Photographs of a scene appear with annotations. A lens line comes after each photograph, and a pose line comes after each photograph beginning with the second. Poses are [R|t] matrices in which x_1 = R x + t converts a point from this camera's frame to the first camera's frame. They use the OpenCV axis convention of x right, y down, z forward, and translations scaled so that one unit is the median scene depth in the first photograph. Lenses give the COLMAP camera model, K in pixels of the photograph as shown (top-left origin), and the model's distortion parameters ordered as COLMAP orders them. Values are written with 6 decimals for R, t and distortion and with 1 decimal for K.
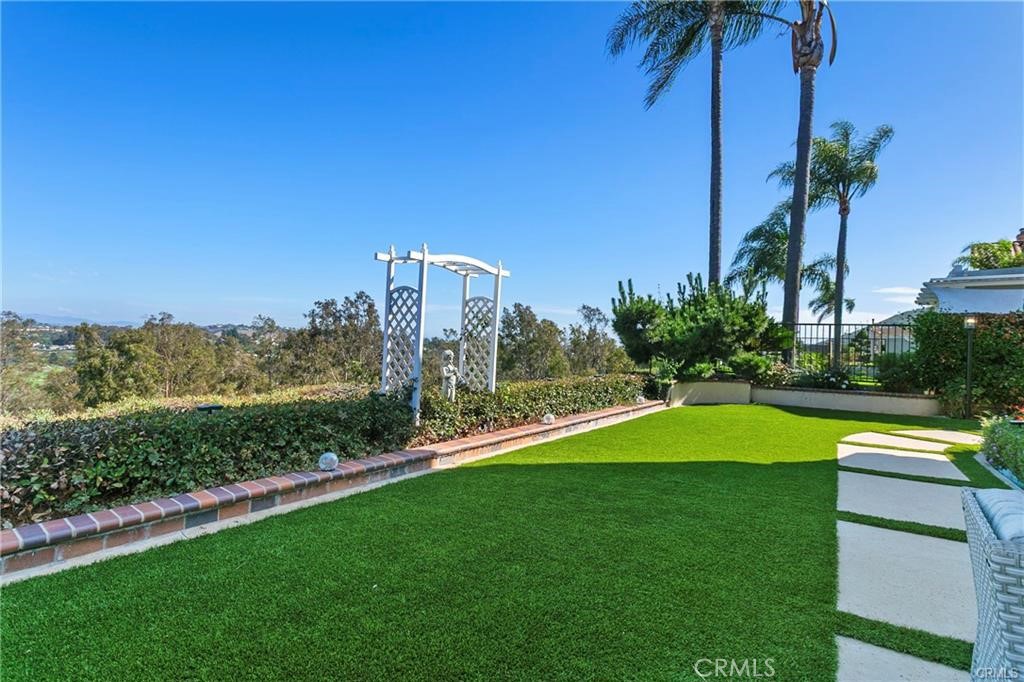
lens RADIAL K [[508.3, 0, 512.0], [0, 508.3, 341.0], [0, 0, 1]] dist [-0.003291, 0.000829]
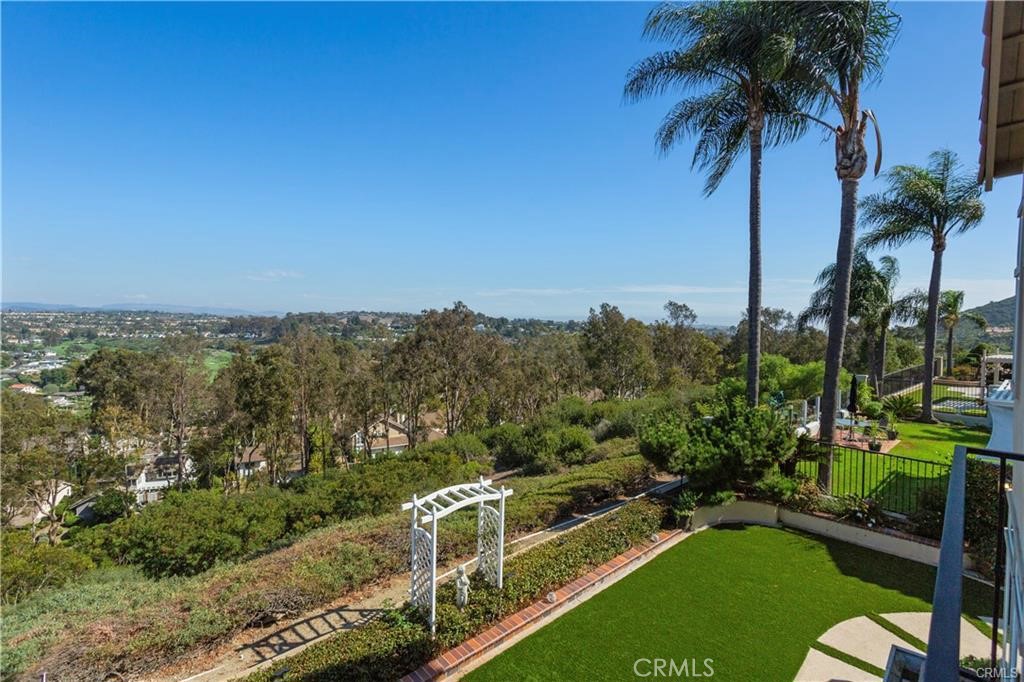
lens RADIAL K [[485.1, 0, 508.2], [0, 485.1, 327.2], [0, 0, 1]] dist [0.008999, -0.000563]
pose [[0.979571, -0.011689, -0.200759, 0.114021], [0.016491, 0.999616, 0.022266, -0.280749], [0.200421, -0.025122, 0.979388, -0.083998]]
